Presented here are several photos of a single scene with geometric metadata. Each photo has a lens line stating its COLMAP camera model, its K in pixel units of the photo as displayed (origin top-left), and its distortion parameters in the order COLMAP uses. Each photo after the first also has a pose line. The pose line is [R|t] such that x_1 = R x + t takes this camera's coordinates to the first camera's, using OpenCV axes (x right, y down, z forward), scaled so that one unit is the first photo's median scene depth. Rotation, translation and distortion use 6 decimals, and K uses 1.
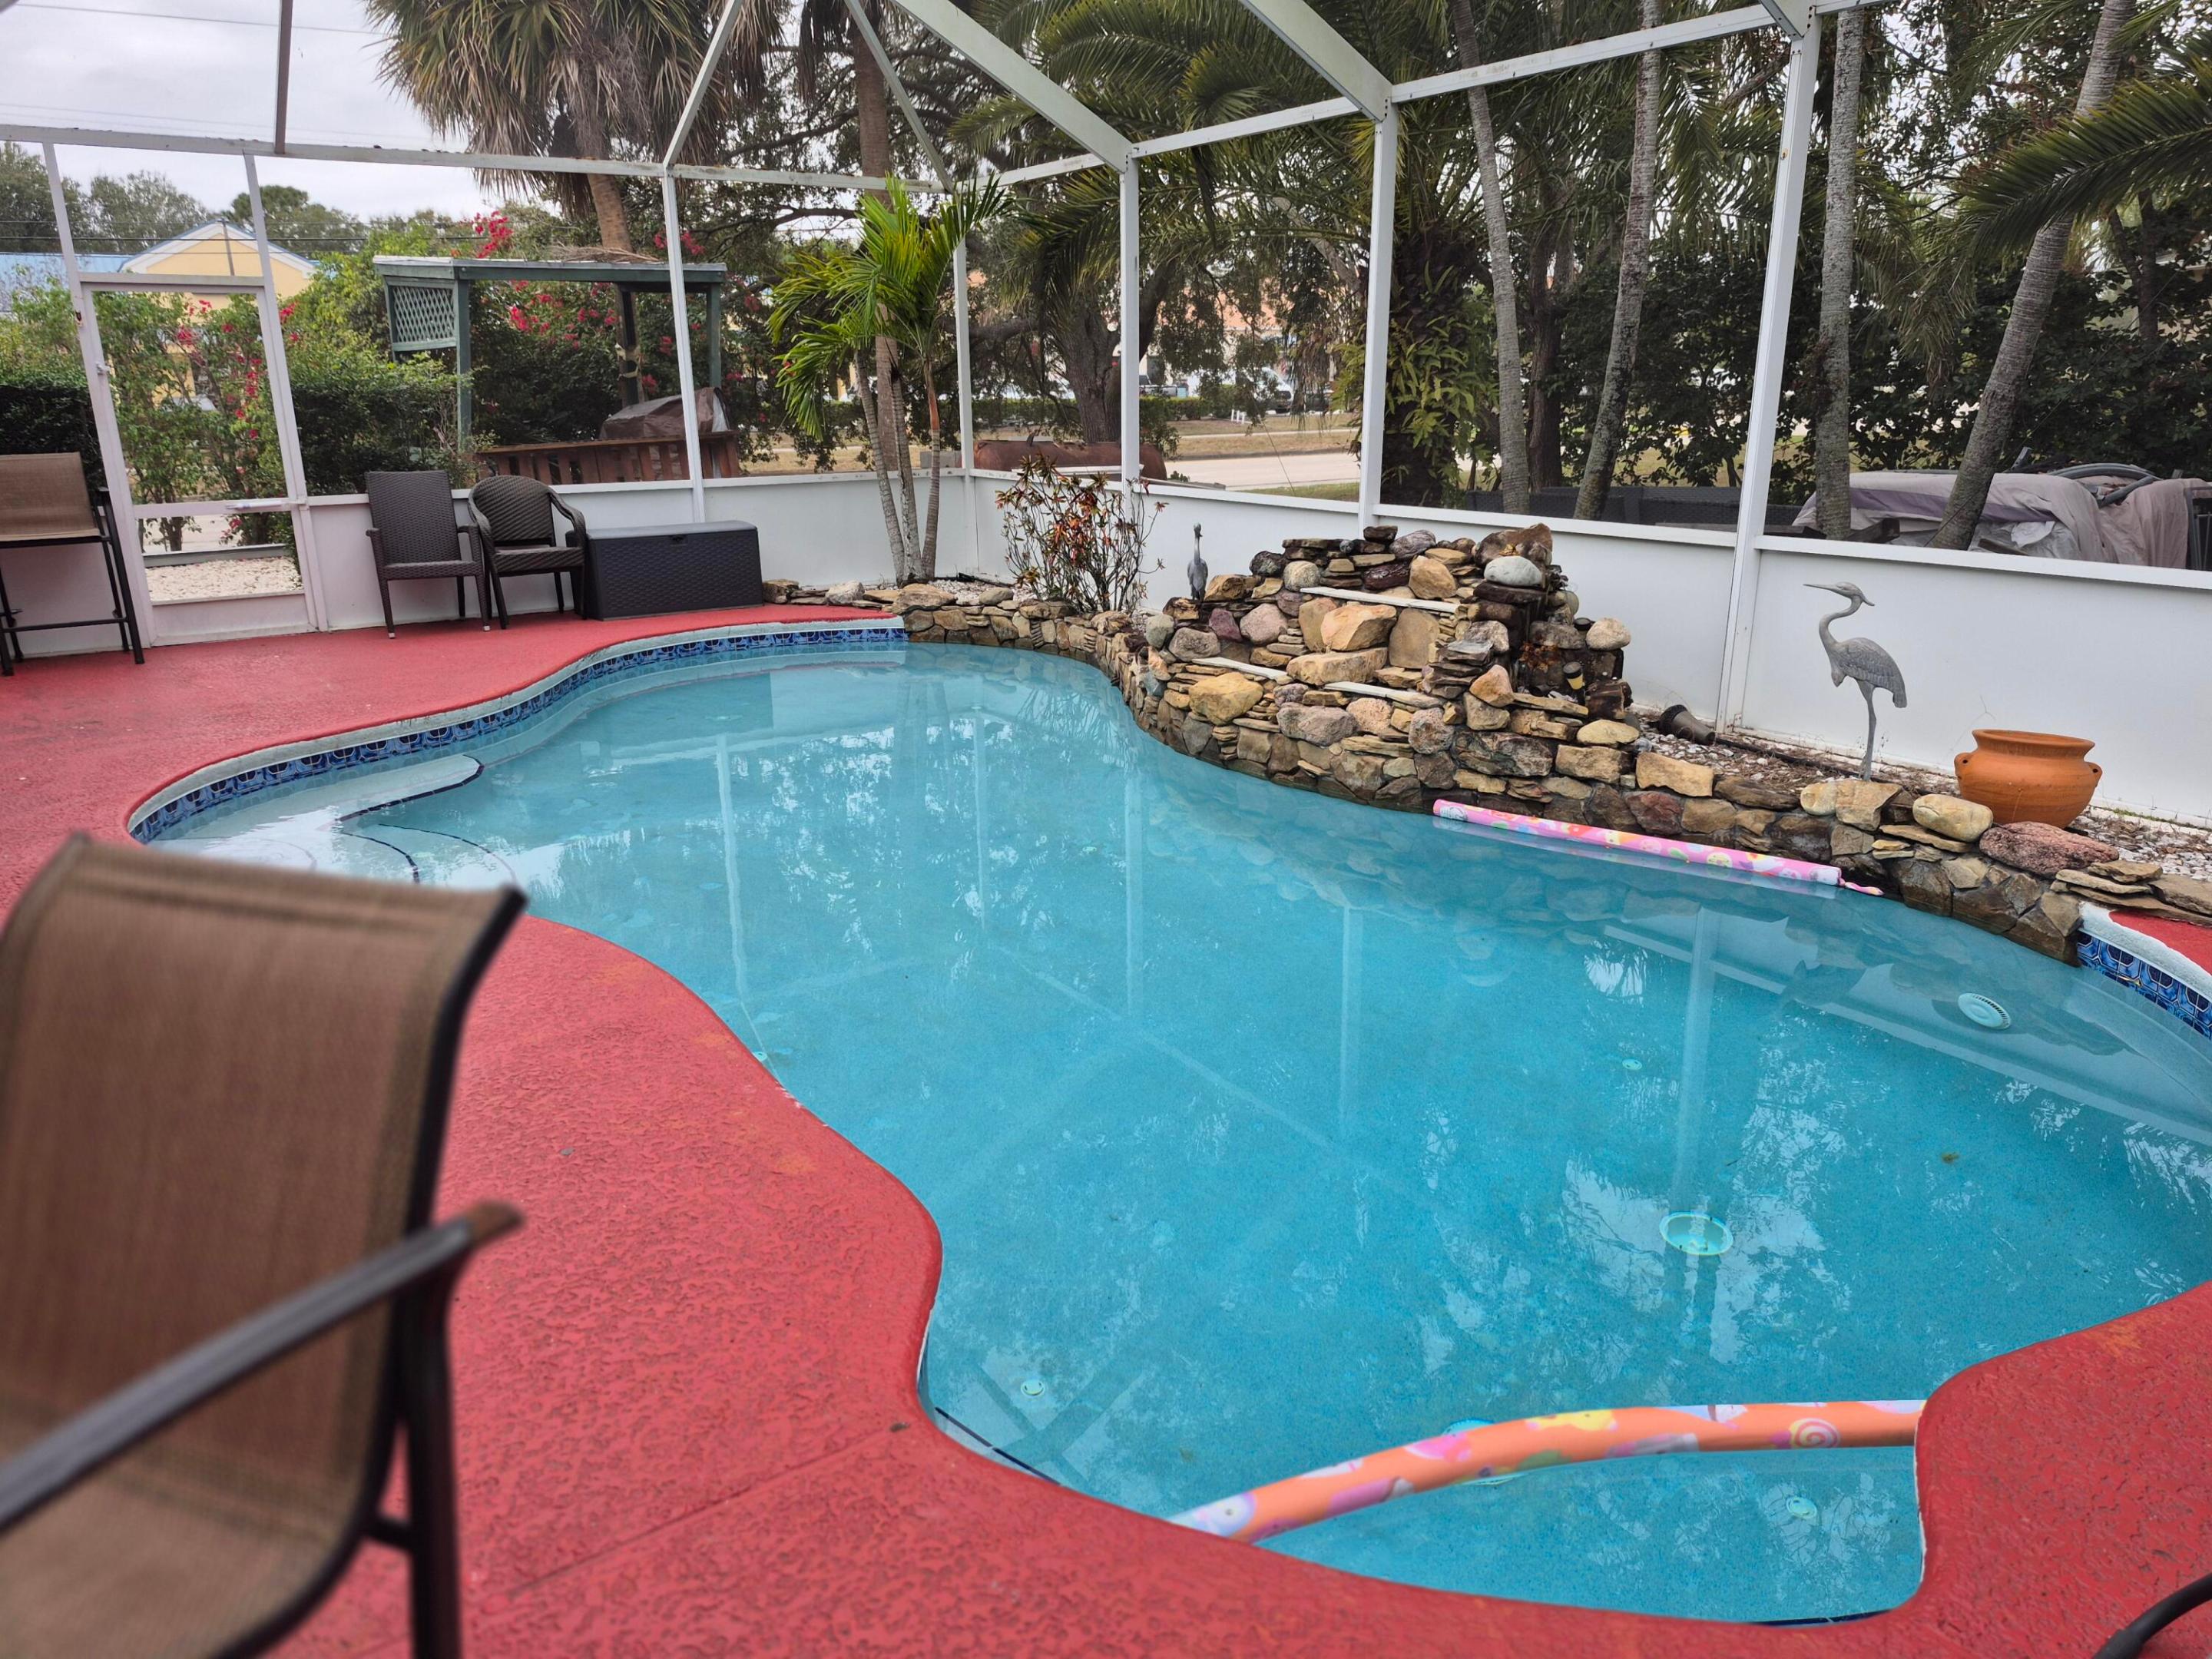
lens RADIAL K [[1522.7, 0, 1109.2], [0, 1522.7, 817.5], [0, 0, 1]] dist [0.091196, -0.111196]
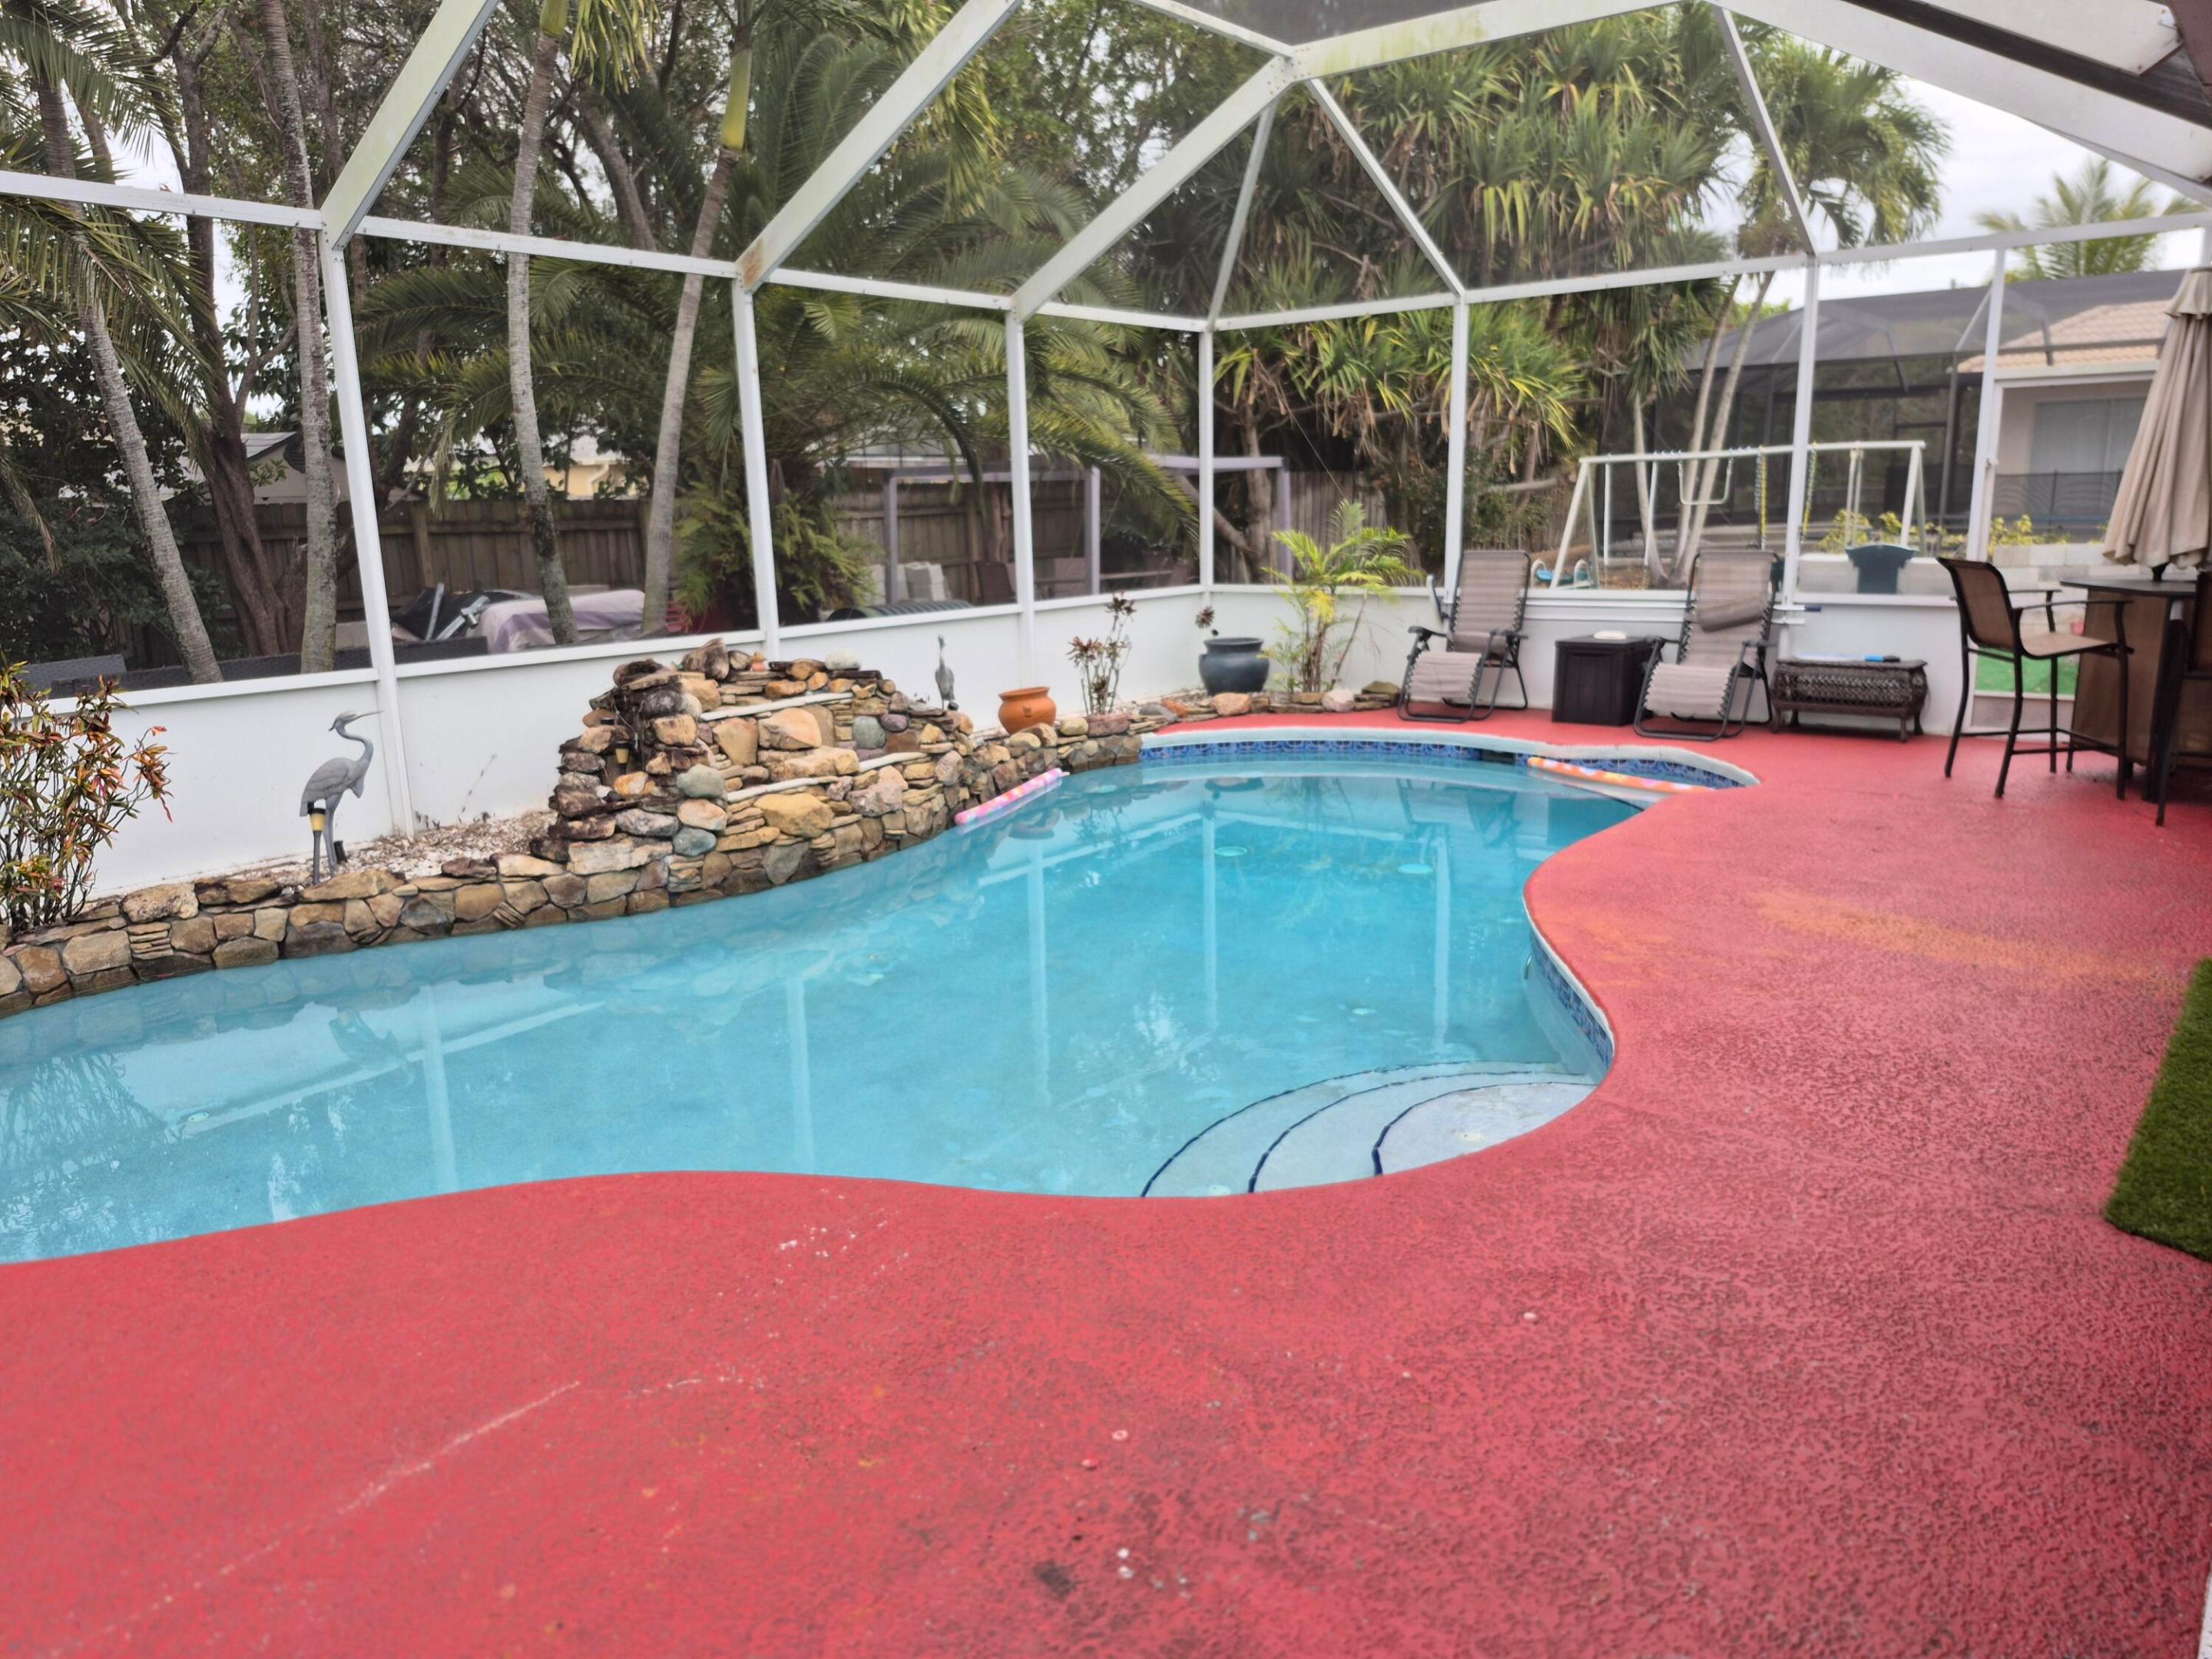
lens RADIAL K [[1522.7, 0, 1109.2], [0, 1522.7, 817.5], [0, 0, 1]] dist [0.091196, -0.111196]
pose [[-0.341352, -0.176007, 0.923310, -1.088969], [0.274048, 0.920996, 0.276883, -0.348006], [-0.899098, 0.347546, -0.266149, 1.223727]]
